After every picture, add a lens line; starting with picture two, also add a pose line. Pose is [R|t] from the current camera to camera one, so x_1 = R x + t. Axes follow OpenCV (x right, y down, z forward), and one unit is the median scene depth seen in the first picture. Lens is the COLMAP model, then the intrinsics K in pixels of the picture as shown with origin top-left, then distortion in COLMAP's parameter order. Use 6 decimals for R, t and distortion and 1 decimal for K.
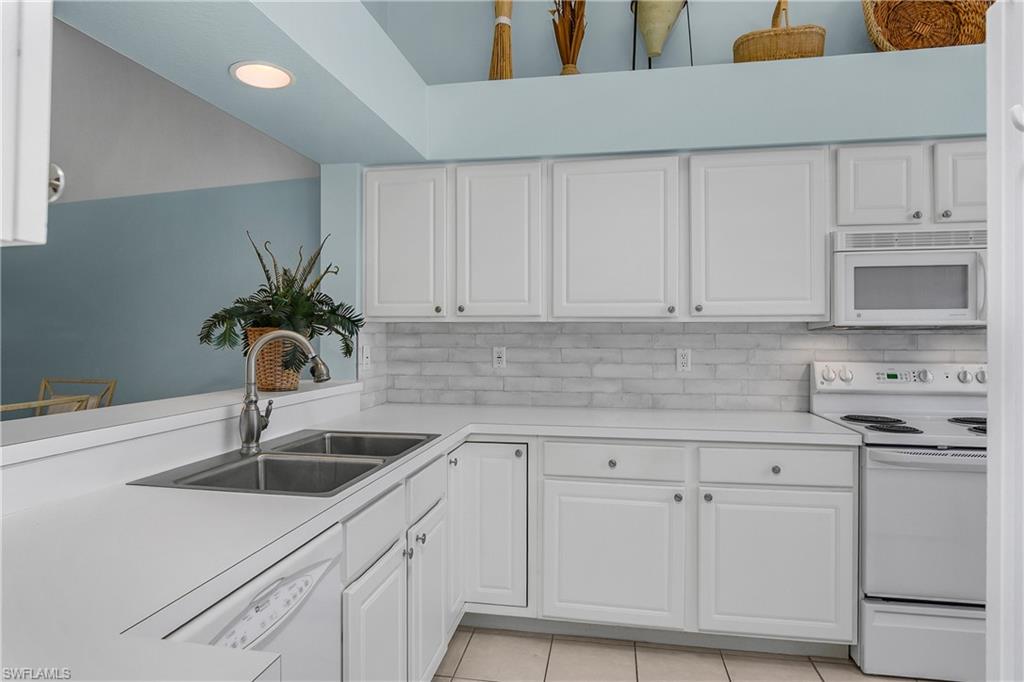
lens RADIAL K [[573.8, 0, 503.1], [0, 573.8, 324.8], [0, 0, 1]] dist [-0.024057, 0.000746]
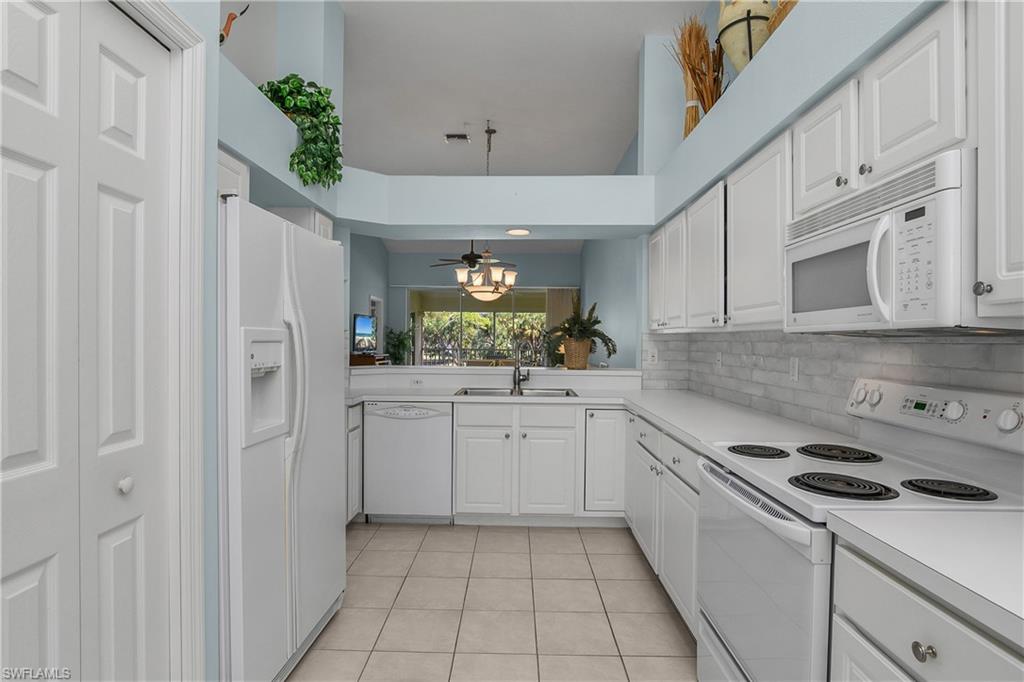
lens RADIAL K [[517.6, 0, 513.0], [0, 517.6, 345.8], [0, 0, 1]] dist [-0.022538, 0.006602]
pose [[0.170654, 0.010119, -0.985279, 1.186564], [0.009855, 0.999880, 0.011976, 0.007412], [0.985282, -0.011754, 0.170534, 0.417606]]
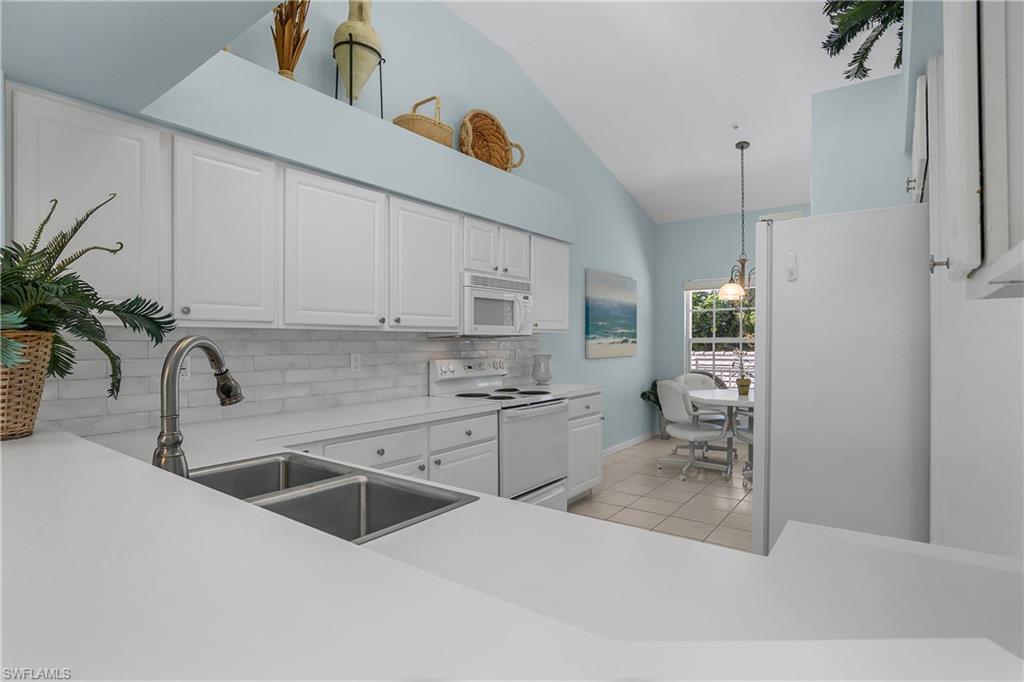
lens RADIAL K [[517.6, 0, 512.6], [0, 517.6, 338.9], [0, 0, 1]] dist [-0.022538, 0.006602]
pose [[0.435606, 0.001221, 0.900137, -0.548823], [-0.010406, 0.999939, 0.003679, 0.005279], [-0.900077, -0.010969, 0.435592, 0.265854]]
